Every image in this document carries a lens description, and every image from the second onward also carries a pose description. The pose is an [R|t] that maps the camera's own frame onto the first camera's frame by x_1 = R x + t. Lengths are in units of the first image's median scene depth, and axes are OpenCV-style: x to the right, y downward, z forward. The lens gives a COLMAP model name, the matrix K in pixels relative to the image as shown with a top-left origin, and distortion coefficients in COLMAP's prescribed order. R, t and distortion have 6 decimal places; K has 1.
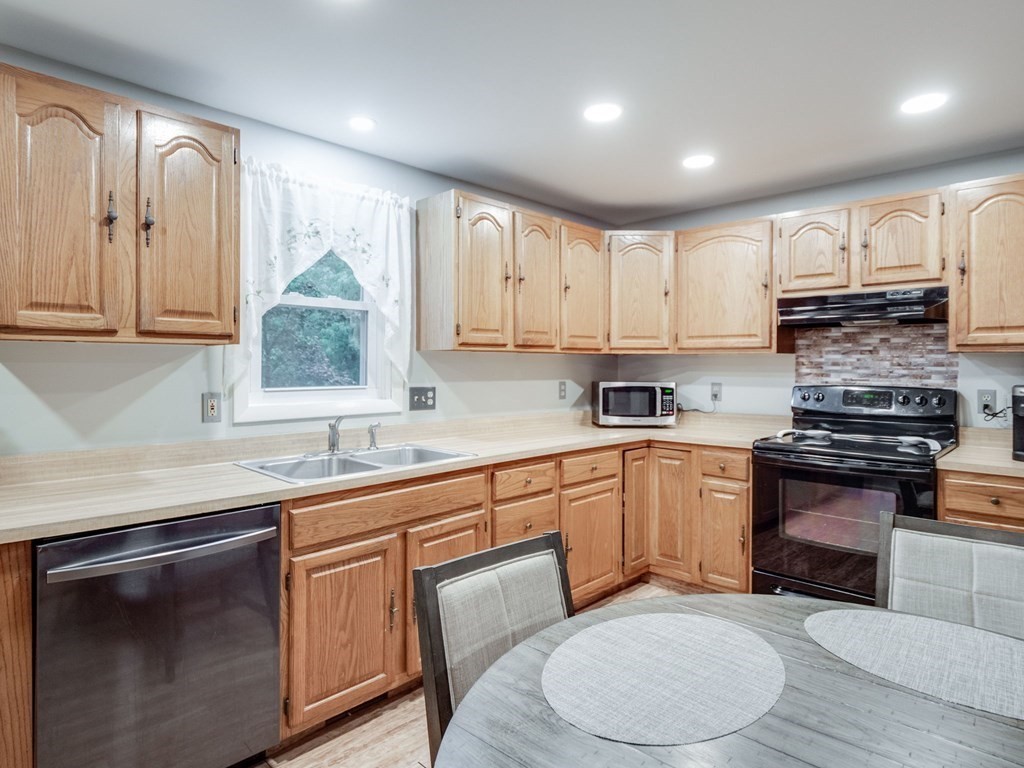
lens RADIAL K [[590.3, 0, 516.6], [0, 590.3, 362.5], [0, 0, 1]] dist [-0.000376, -0.000234]
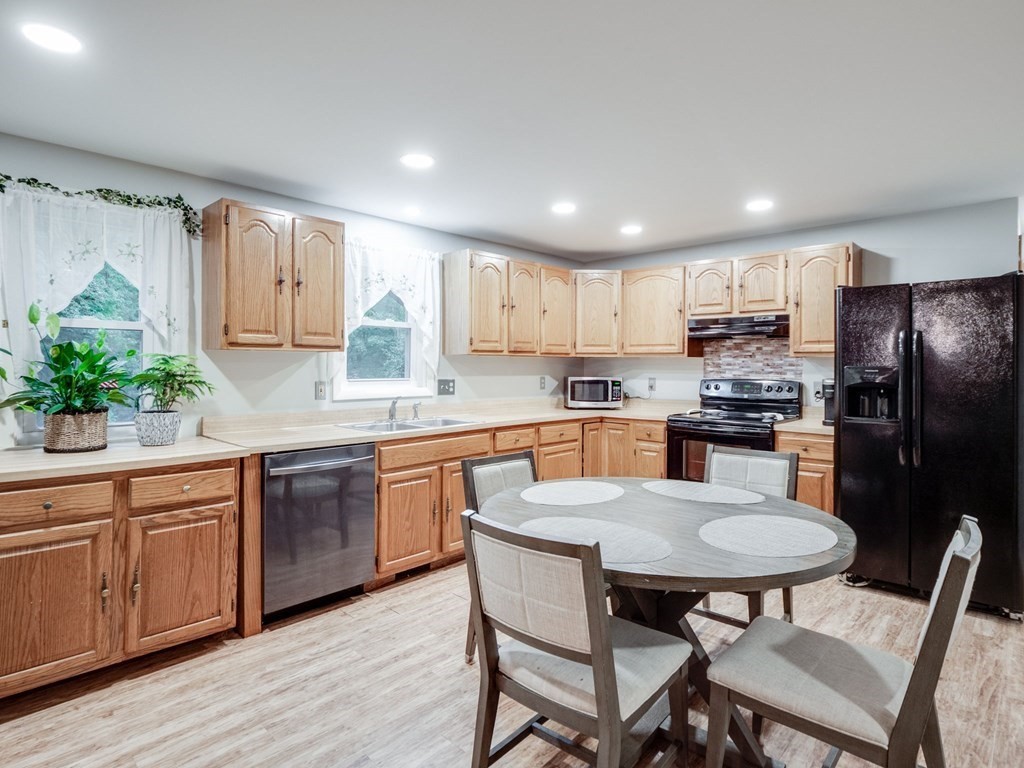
lens RADIAL K [[554.9, 0, 517.8], [0, 554.9, 365.5], [0, 0, 1]] dist [0.012988, -0.001098]
pose [[0.999880, 0.002257, 0.015340, -0.001311], [-0.002325, 0.999988, 0.004381, 0.000161], [-0.015330, -0.004416, 0.999873, -0.415362]]
